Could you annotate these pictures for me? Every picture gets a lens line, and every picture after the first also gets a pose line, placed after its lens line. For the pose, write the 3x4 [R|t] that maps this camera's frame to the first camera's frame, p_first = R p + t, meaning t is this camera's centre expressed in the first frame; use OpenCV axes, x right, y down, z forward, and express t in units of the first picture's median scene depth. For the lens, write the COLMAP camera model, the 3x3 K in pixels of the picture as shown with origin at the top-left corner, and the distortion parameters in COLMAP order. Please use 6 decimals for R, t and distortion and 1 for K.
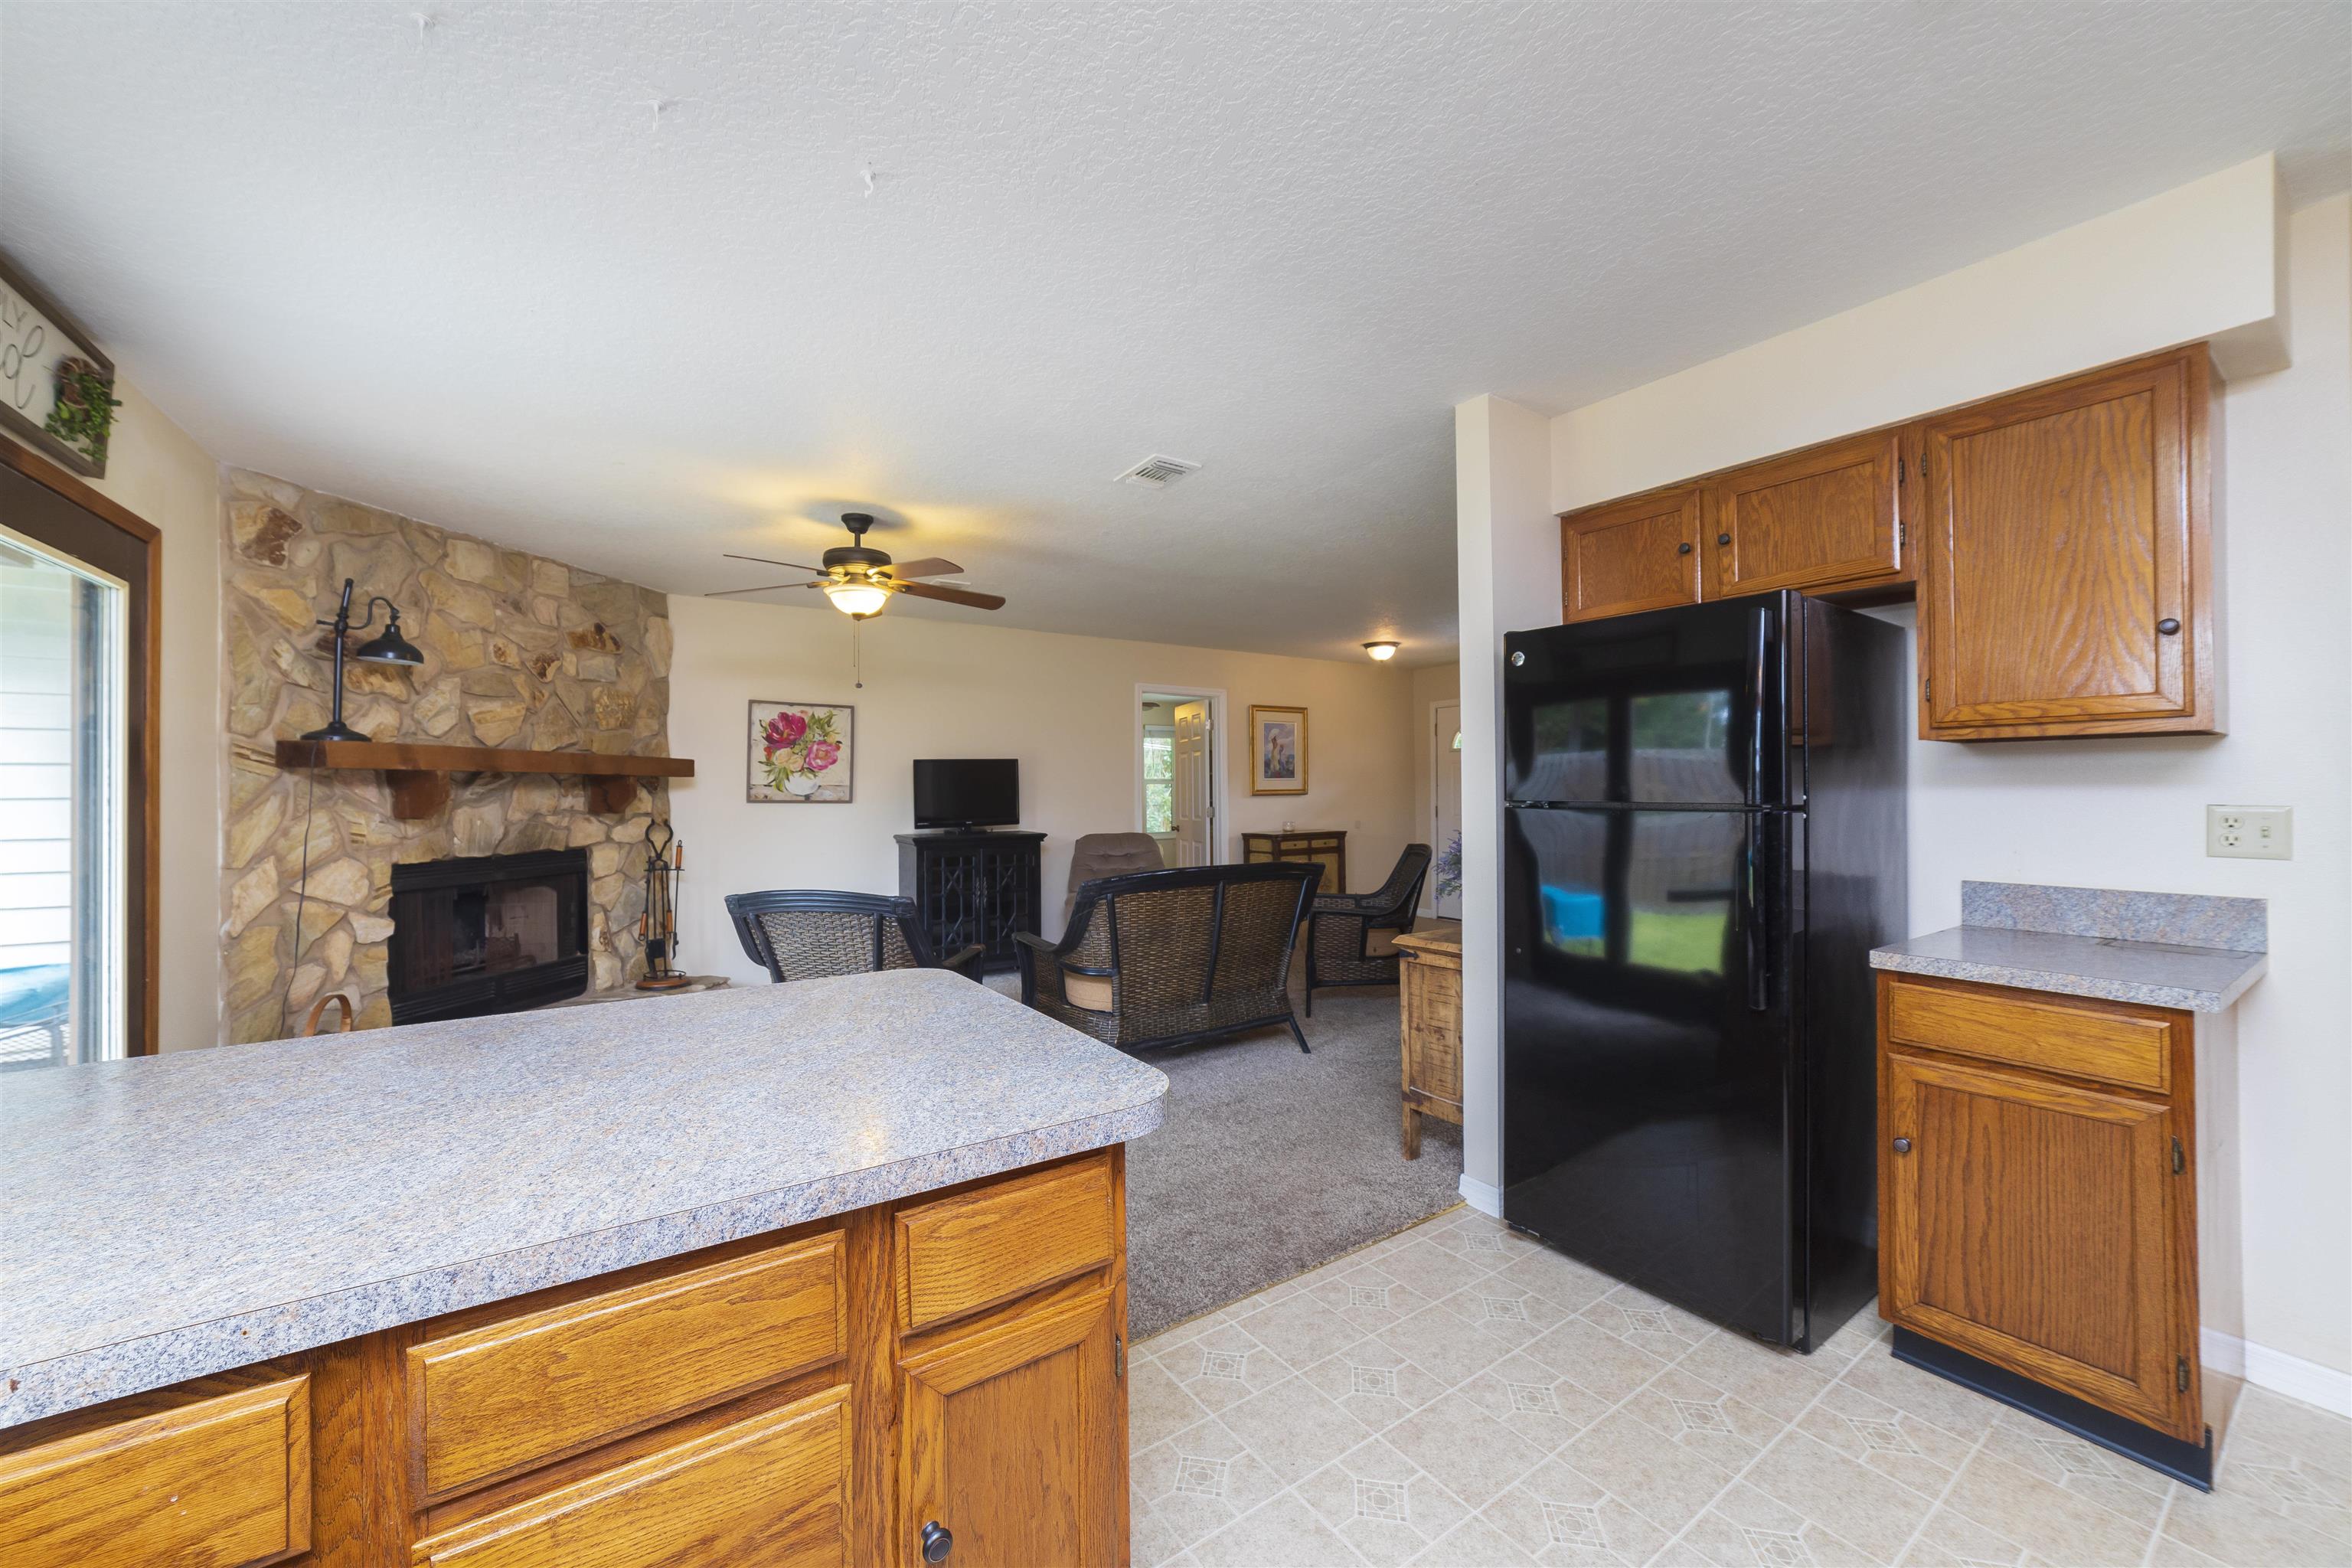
lens RADIAL K [[896.2, 0, 1174.4], [0, 896.2, 782.5], [0, 0, 1]] dist [-0.021750, 0.006943]
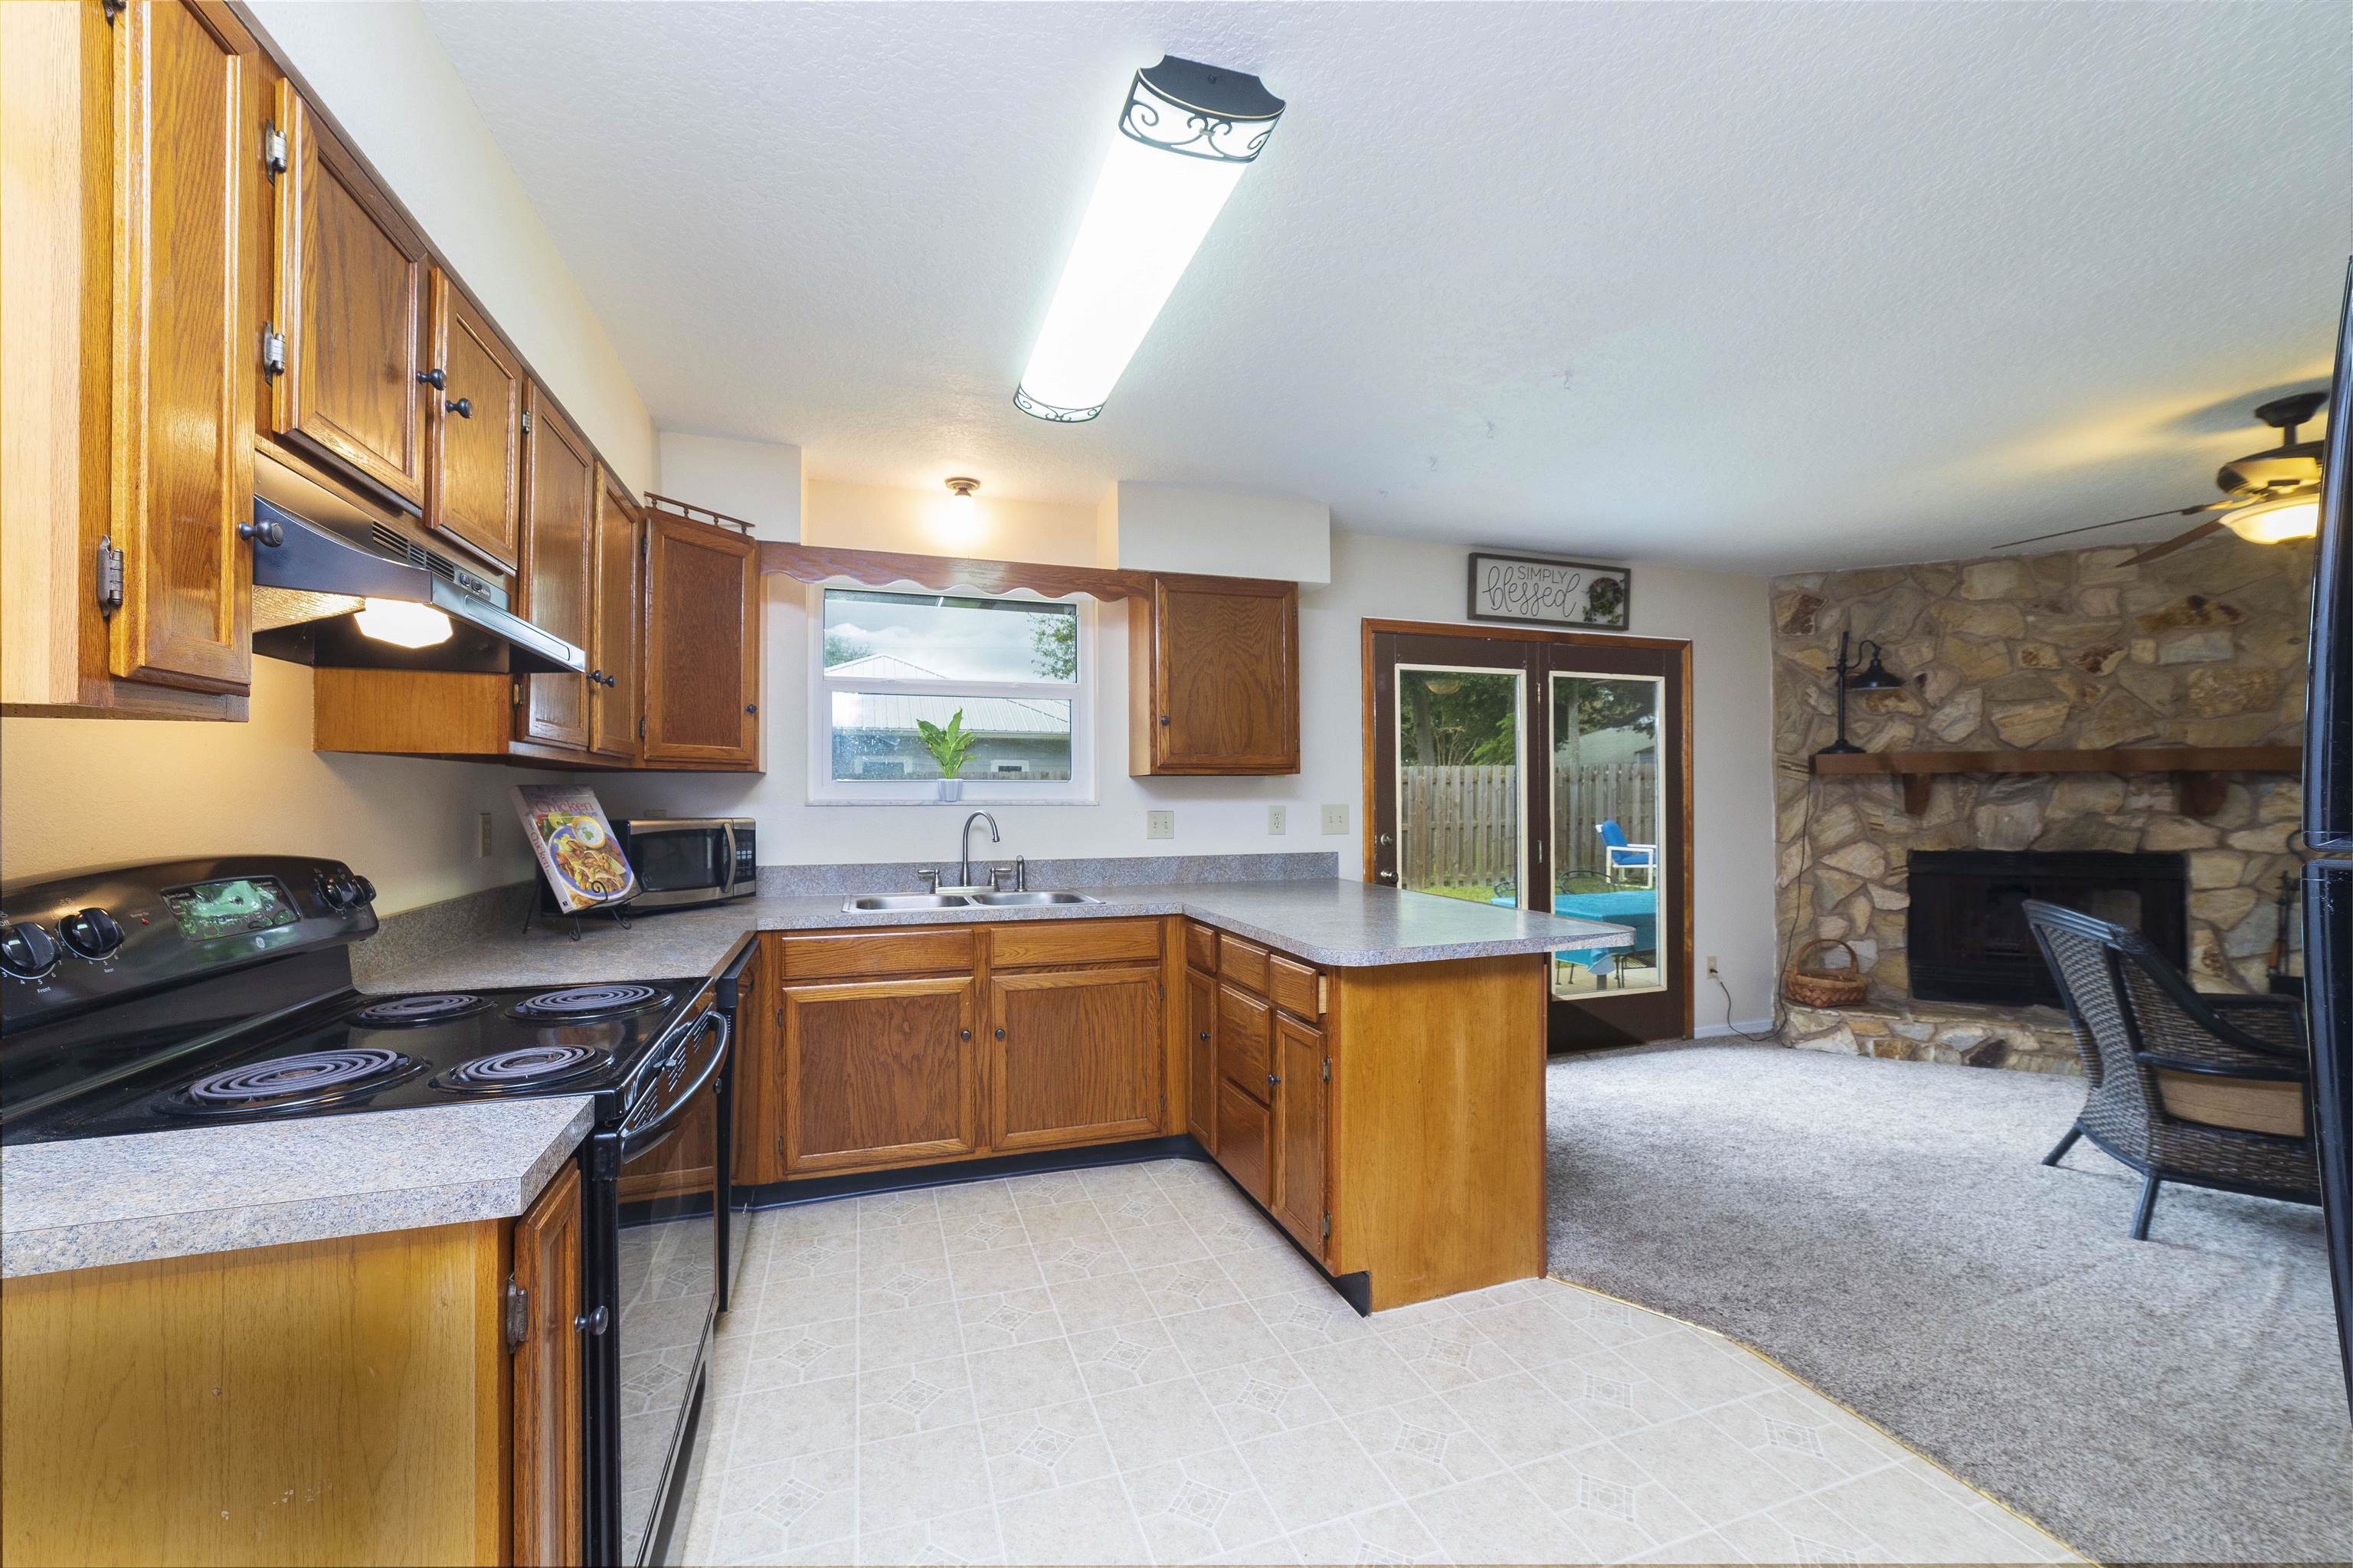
lens RADIAL K [[896.6, 0, 1153.8], [0, 896.6, 787.5], [0, 0, 1]] dist [-0.021750, 0.006943]
pose [[-0.292453, -0.002124, -0.956278, 0.522164], [0.014540, 0.999872, -0.006668, -0.001204], [0.956169, -0.015854, -0.292385, 0.311455]]
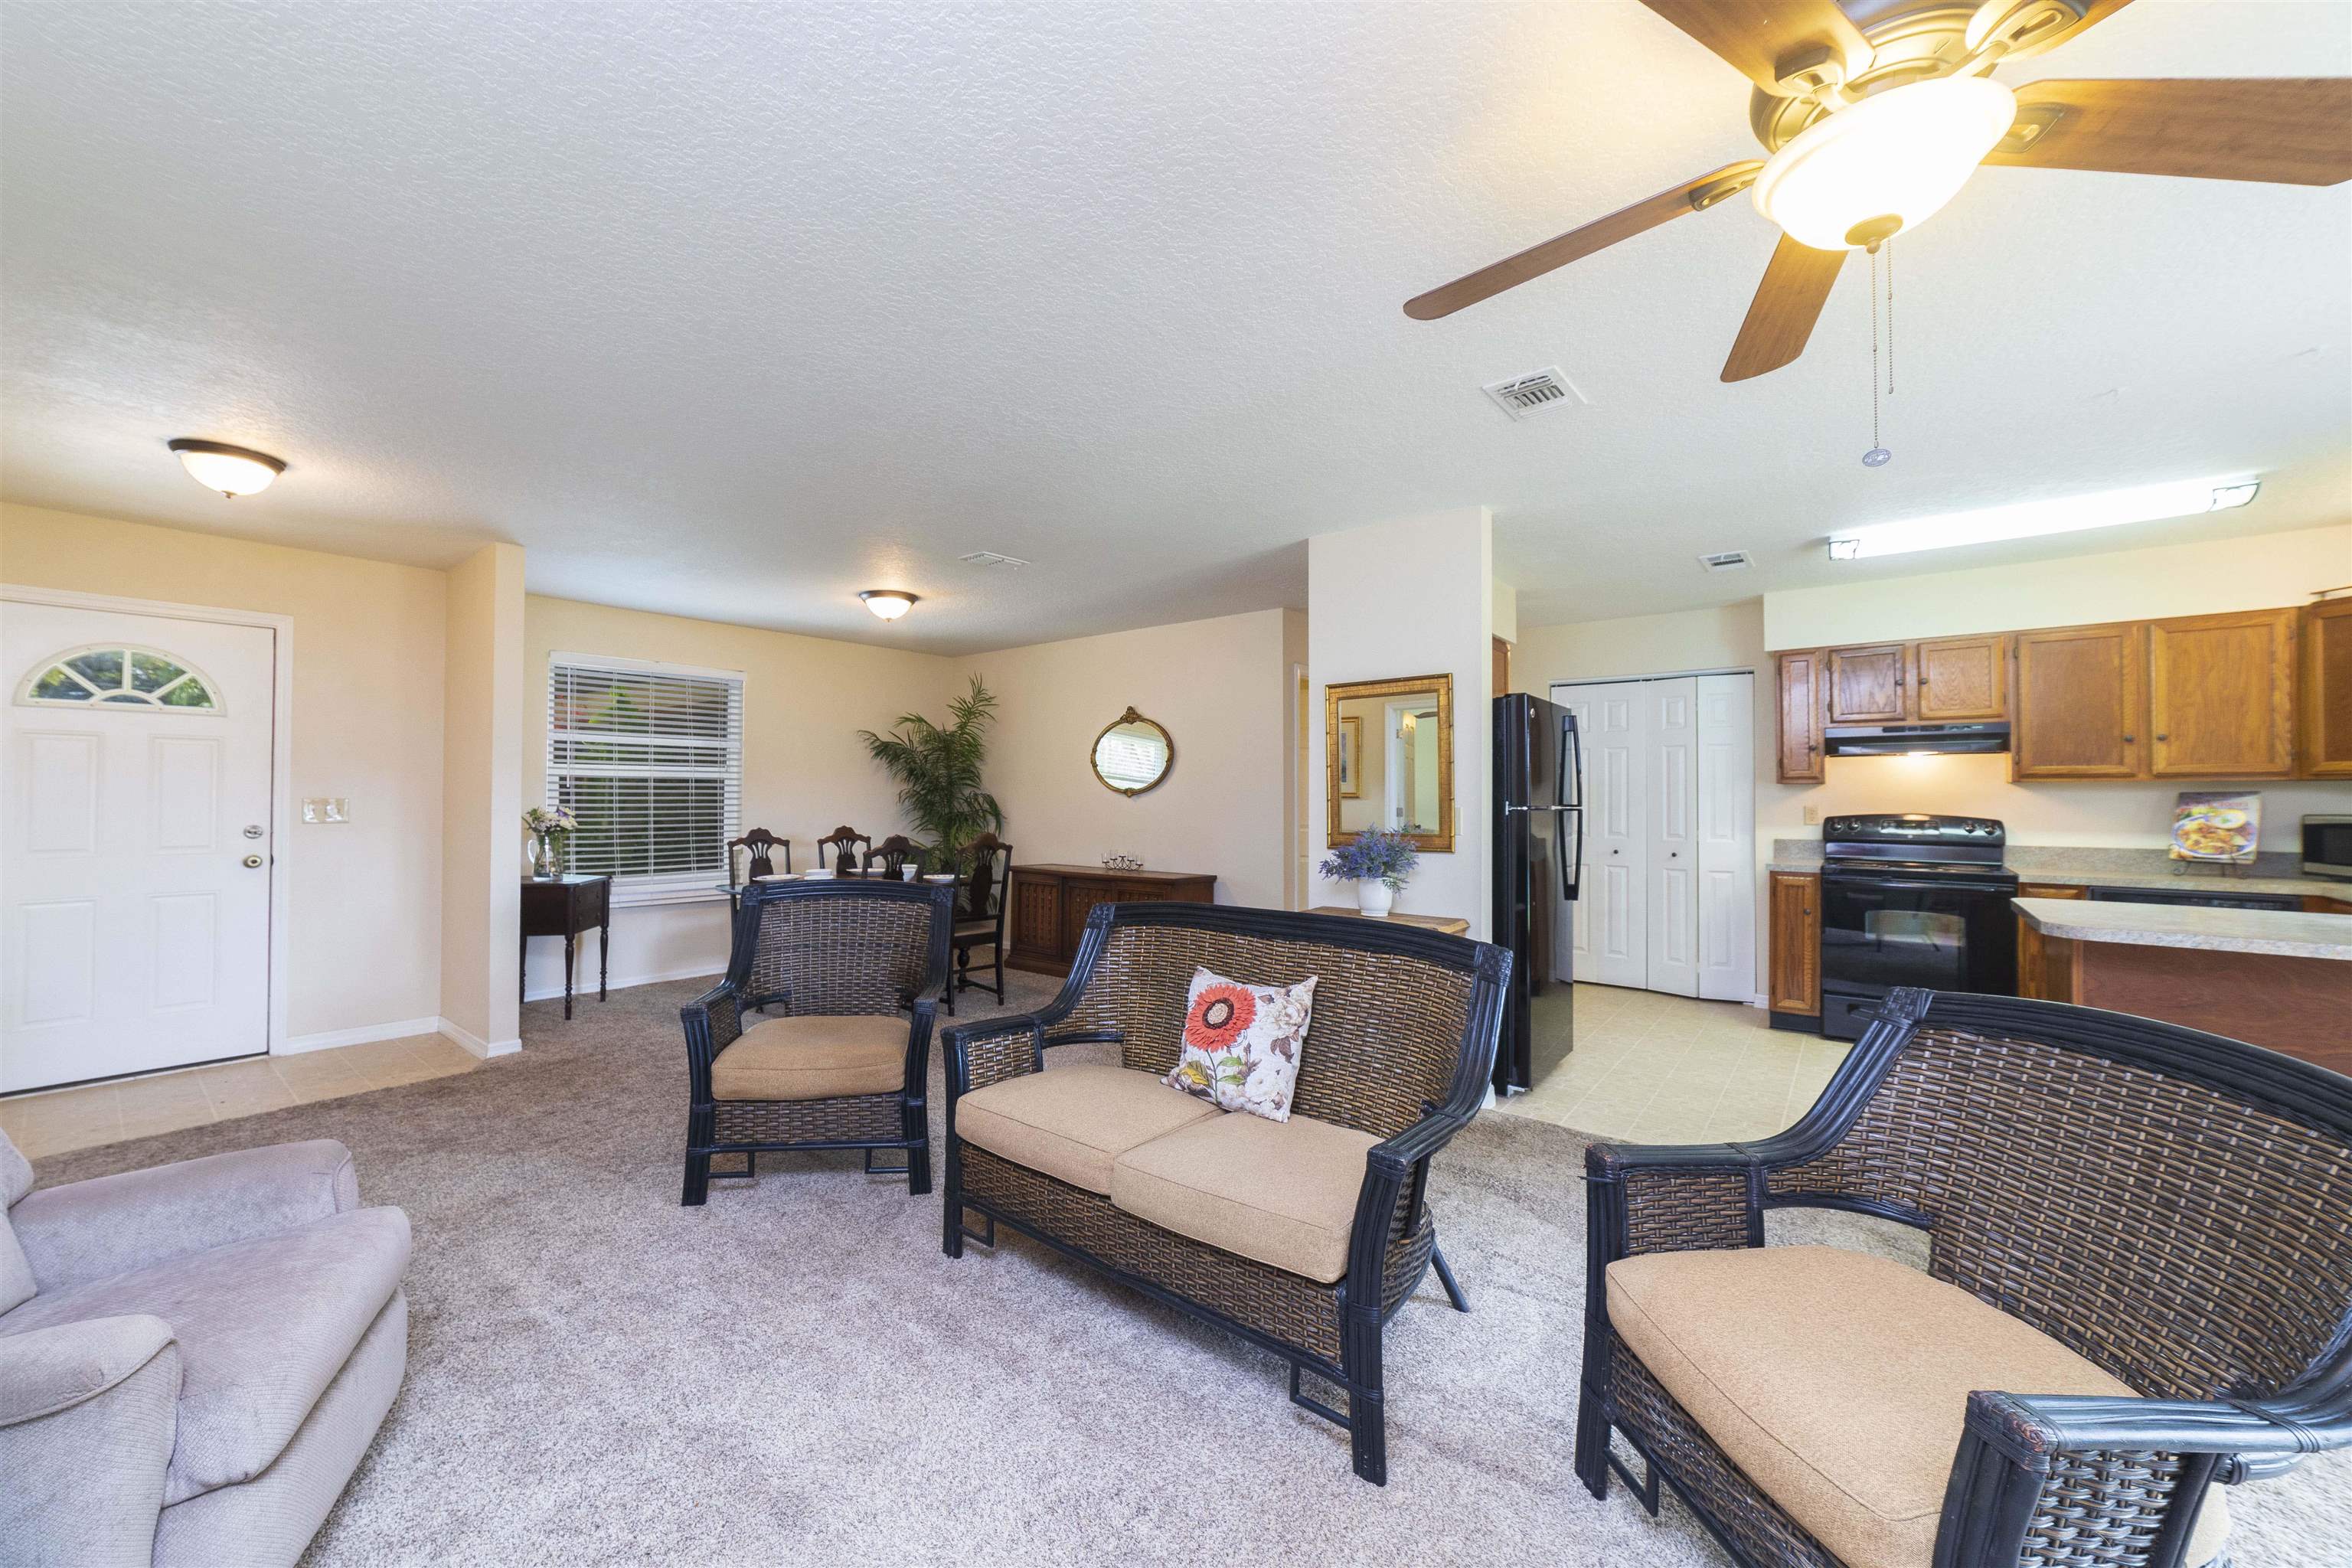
lens RADIAL K [[896.2, 0, 1171.1], [0, 896.2, 786.5], [0, 0, 1]] dist [-0.021750, 0.006943]
pose [[-0.302832, 0.015654, 0.952915, -0.530472], [-0.010919, 0.999742, -0.019893, 0.014721], [-0.952981, -0.016429, -0.302583, 1.227007]]
